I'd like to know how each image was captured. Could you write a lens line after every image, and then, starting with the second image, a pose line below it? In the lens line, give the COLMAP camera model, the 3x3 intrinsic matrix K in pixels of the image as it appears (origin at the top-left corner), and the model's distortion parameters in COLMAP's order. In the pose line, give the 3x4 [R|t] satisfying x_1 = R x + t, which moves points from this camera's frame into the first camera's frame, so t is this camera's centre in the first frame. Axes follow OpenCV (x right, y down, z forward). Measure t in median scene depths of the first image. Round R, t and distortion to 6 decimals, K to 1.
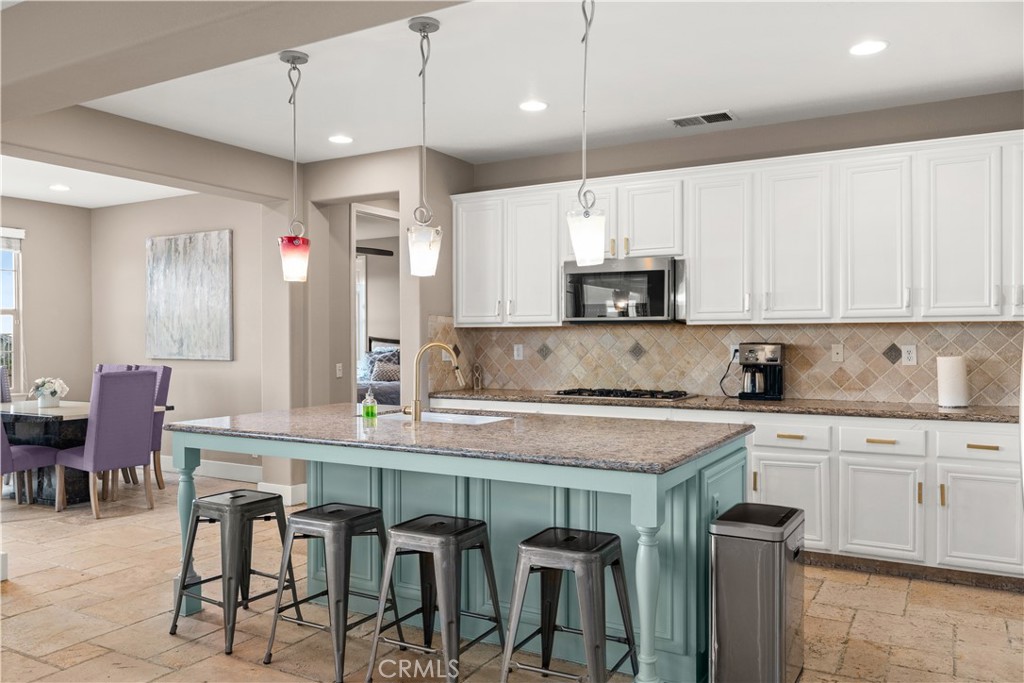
lens RADIAL K [[780.9, 0, 512.7], [0, 780.9, 342.6], [0, 0, 1]] dist [-0.006957, 0.006668]
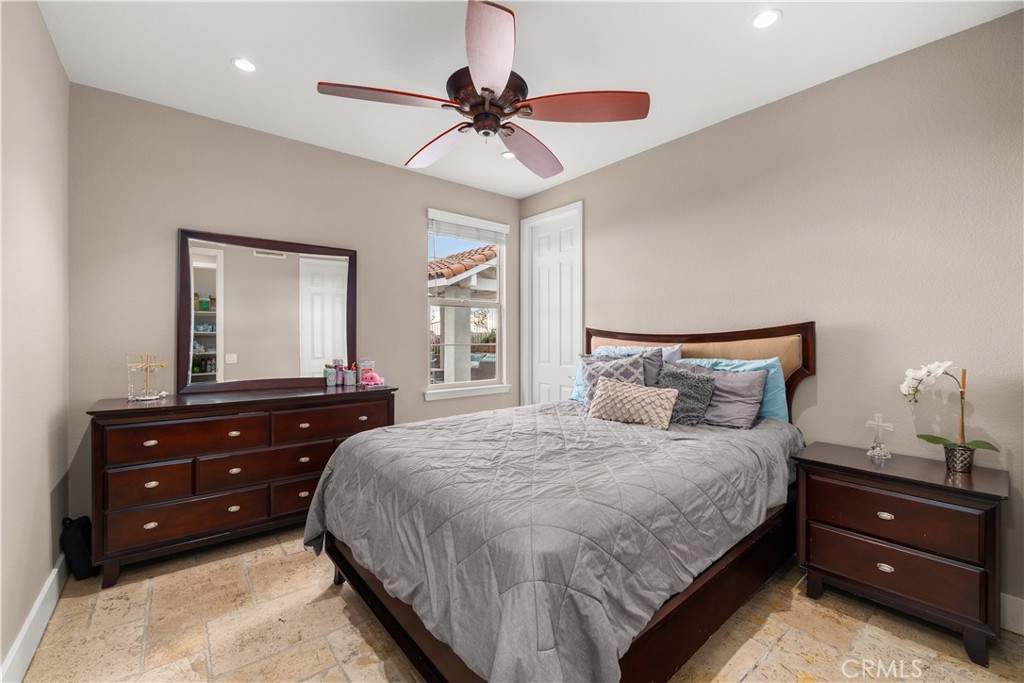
lens RADIAL K [[412.0, 0, 513.0], [0, 412.0, 337.3], [0, 0, 1]] dist [-0.011101, 0.000031]
pose [[0.935561, 0.006782, -0.353099, -0.132733], [-0.007187, 0.999974, 0.000162, -0.000607], [0.353091, 0.002386, 0.935586, 0.724706]]
